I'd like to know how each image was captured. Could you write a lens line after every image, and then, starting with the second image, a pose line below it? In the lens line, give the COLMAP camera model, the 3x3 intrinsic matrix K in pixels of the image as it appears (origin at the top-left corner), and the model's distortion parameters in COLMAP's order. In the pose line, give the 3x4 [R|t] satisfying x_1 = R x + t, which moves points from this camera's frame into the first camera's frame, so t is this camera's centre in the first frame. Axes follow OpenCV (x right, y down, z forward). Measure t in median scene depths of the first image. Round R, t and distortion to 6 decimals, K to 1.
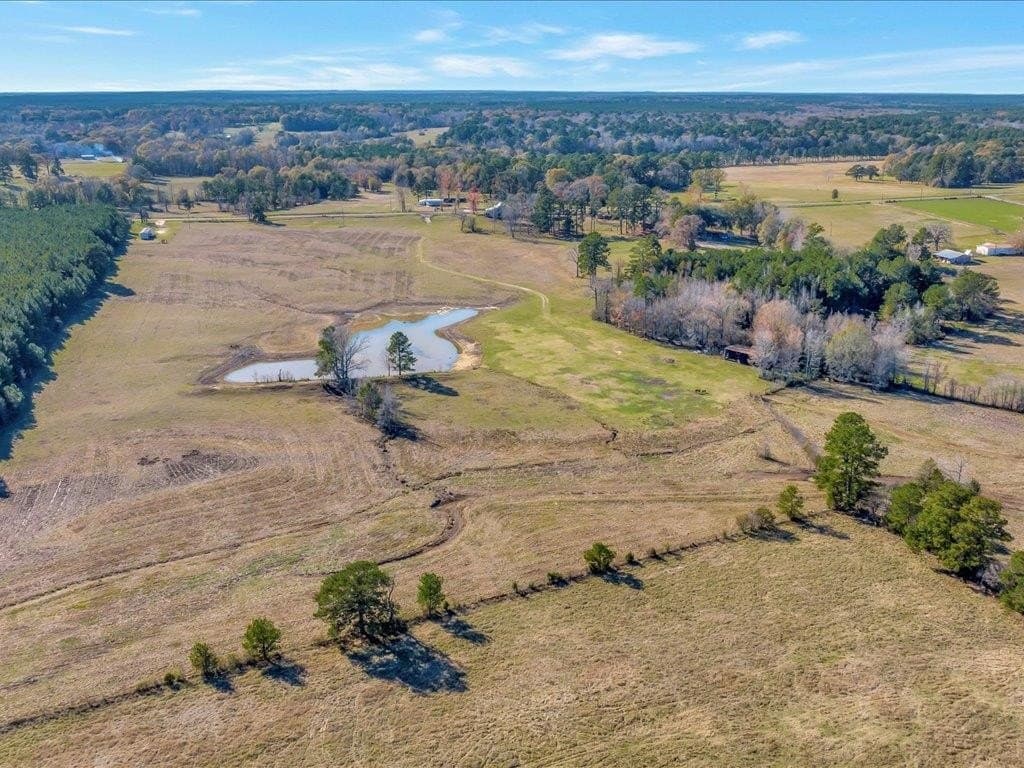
lens RADIAL K [[1052.2, 0, 512.0], [0, 1052.2, 384.0], [0, 0, 1]] dist [0.008418, -0.044461]
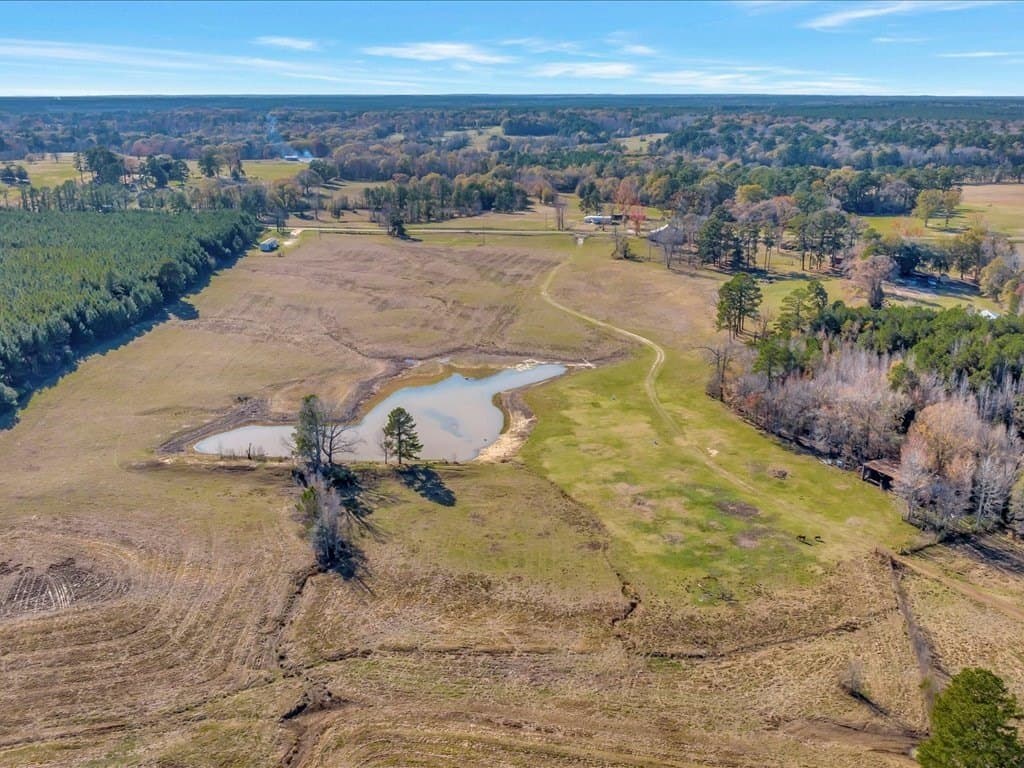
lens RADIAL K [[986.2, 0, 513.3], [0, 986.2, 354.8], [0, 0, 1]] dist [0.010282, -0.090691]
pose [[0.959317, 0.075488, -0.272051, 0.112251], [-0.078964, 0.996876, -0.001833, -0.063963], [0.271063, 0.023241, 0.962281, 0.226243]]
